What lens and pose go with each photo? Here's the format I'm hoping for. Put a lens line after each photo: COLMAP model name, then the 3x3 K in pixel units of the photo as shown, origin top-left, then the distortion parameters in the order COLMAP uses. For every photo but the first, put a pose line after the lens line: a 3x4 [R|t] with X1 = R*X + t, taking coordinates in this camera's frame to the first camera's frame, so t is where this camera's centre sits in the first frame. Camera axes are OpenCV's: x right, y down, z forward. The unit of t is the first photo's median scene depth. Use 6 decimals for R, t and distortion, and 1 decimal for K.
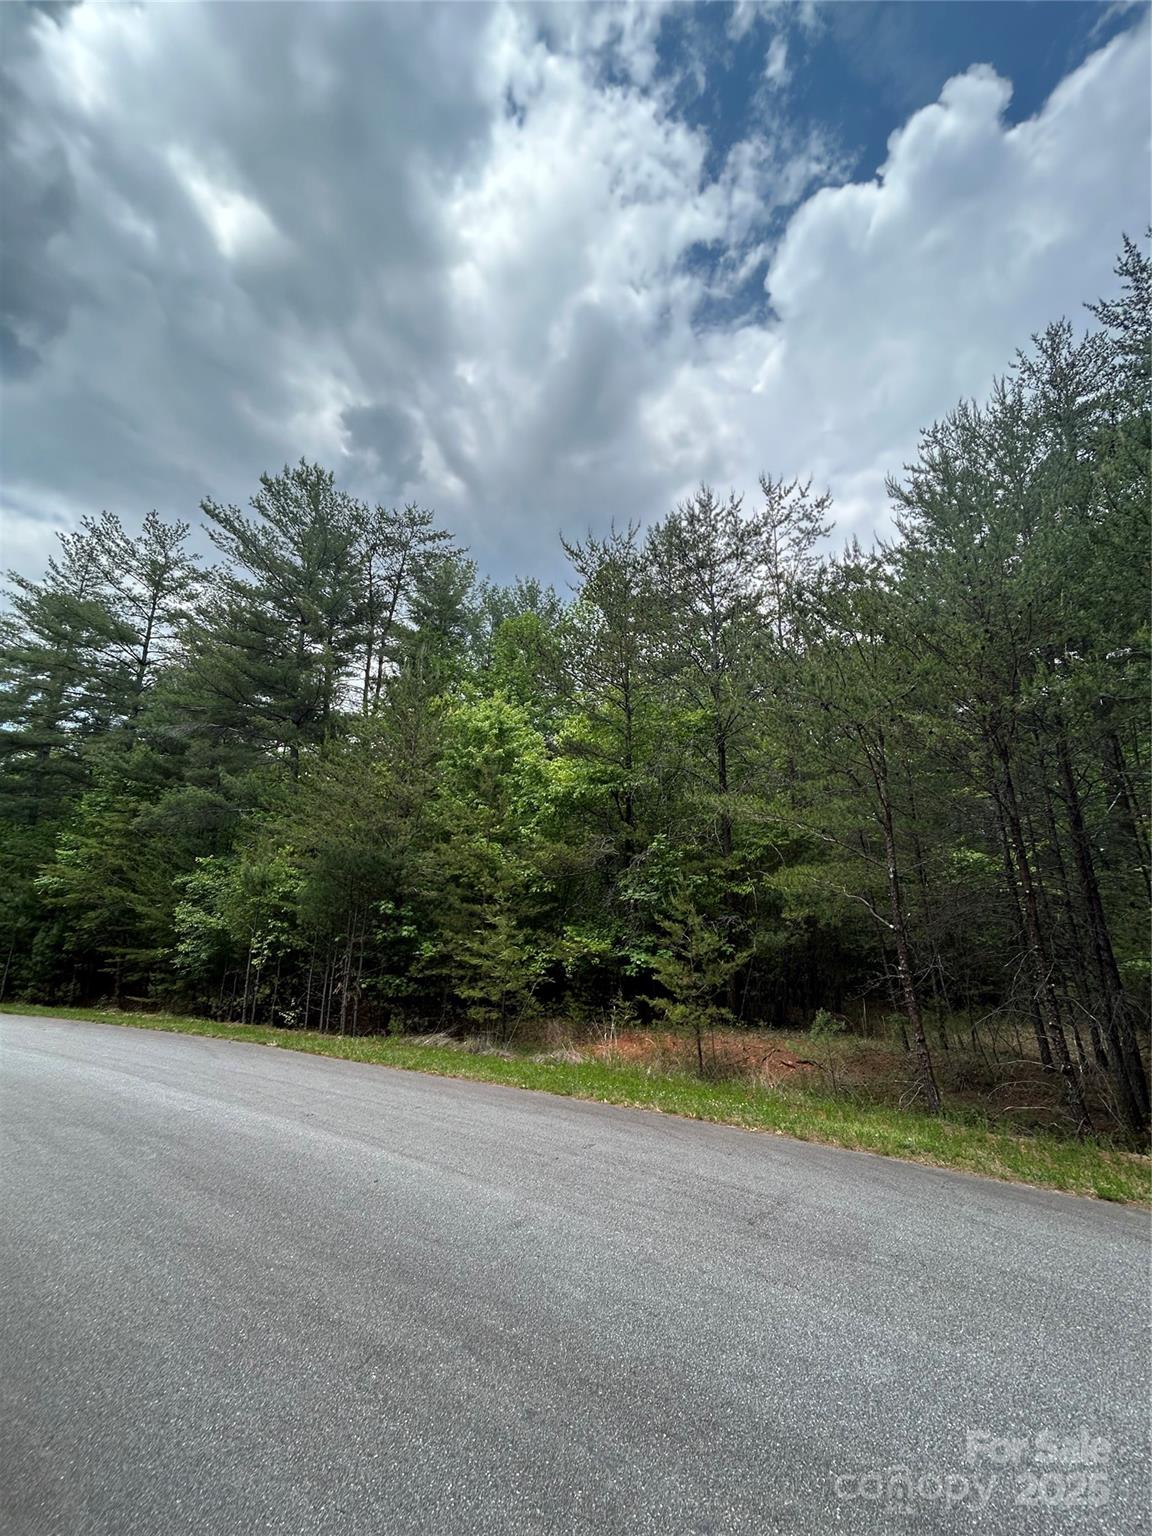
lens RADIAL K [[617.4, 0, 576.0], [0, 617.4, 768.0], [0, 0, 1]] dist [0.002307, 0.000399]
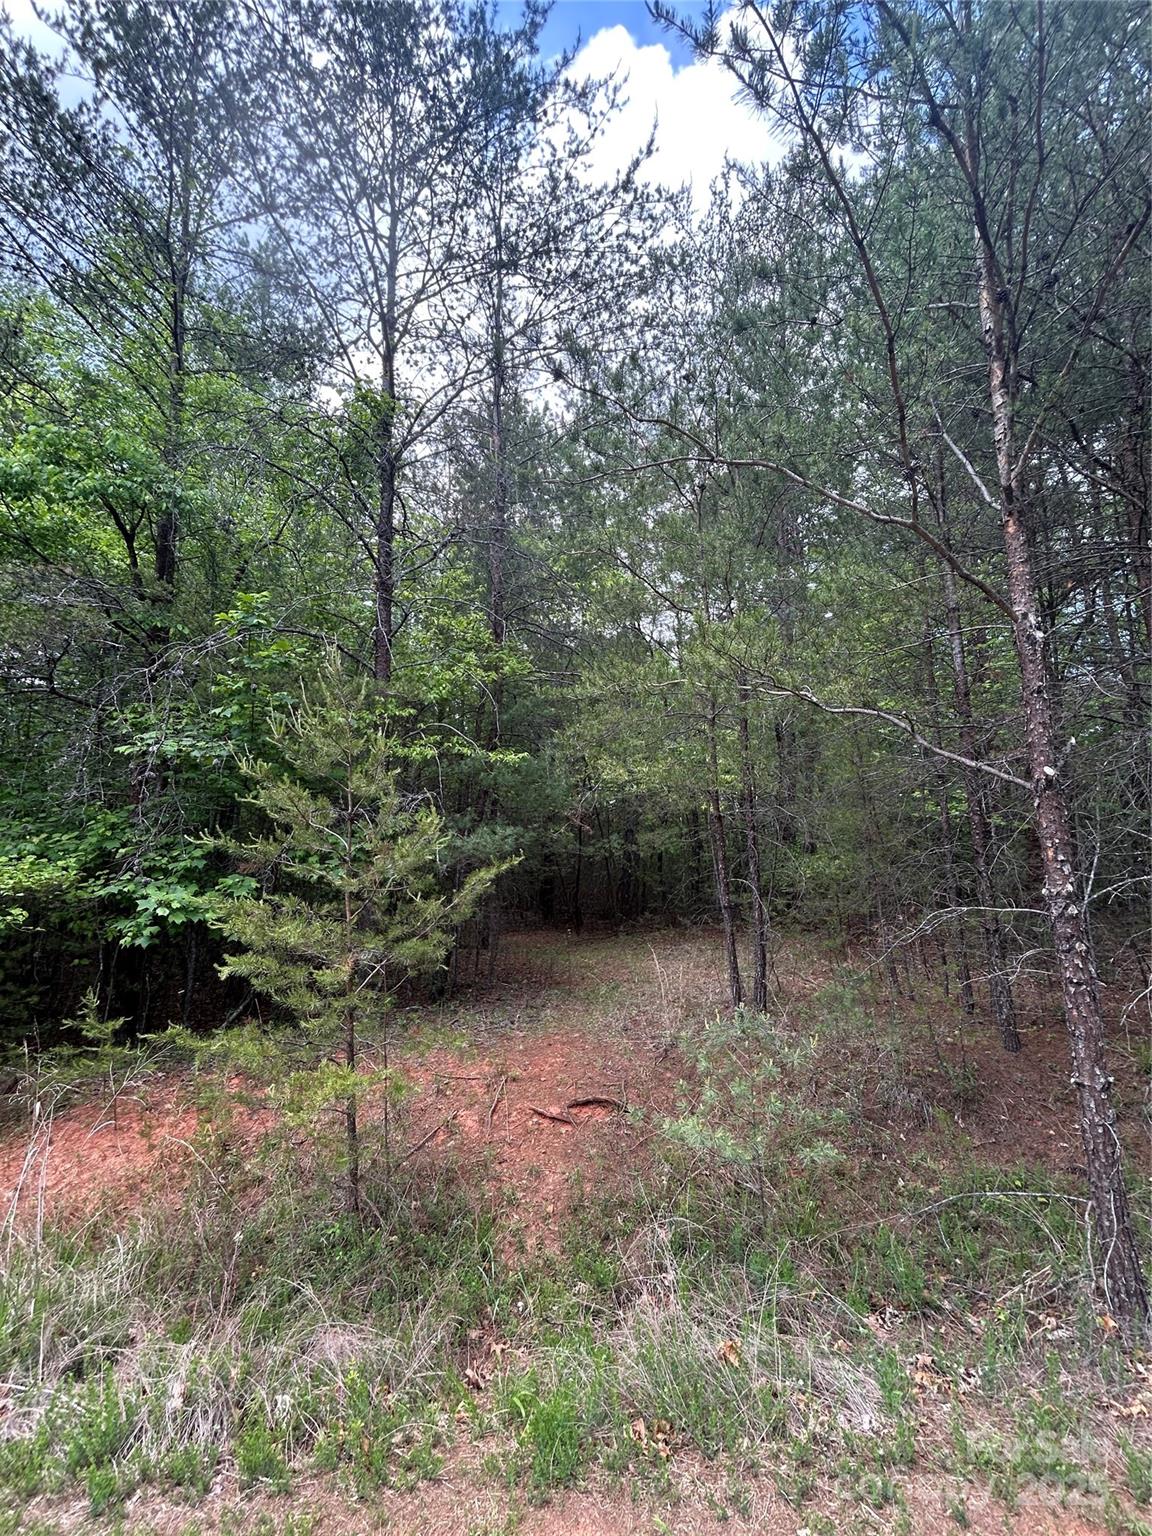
lens RADIAL K [[615.3, 0, 576.0], [0, 615.3, 768.0], [0, 0, 1]] dist [0.012406, 0.000246]
pose [[0.776054, 0.053034, 0.628433, 0.053617], [-0.130052, 0.988499, 0.077181, 0.159627], [-0.617112, -0.141626, 0.774025, 0.540328]]
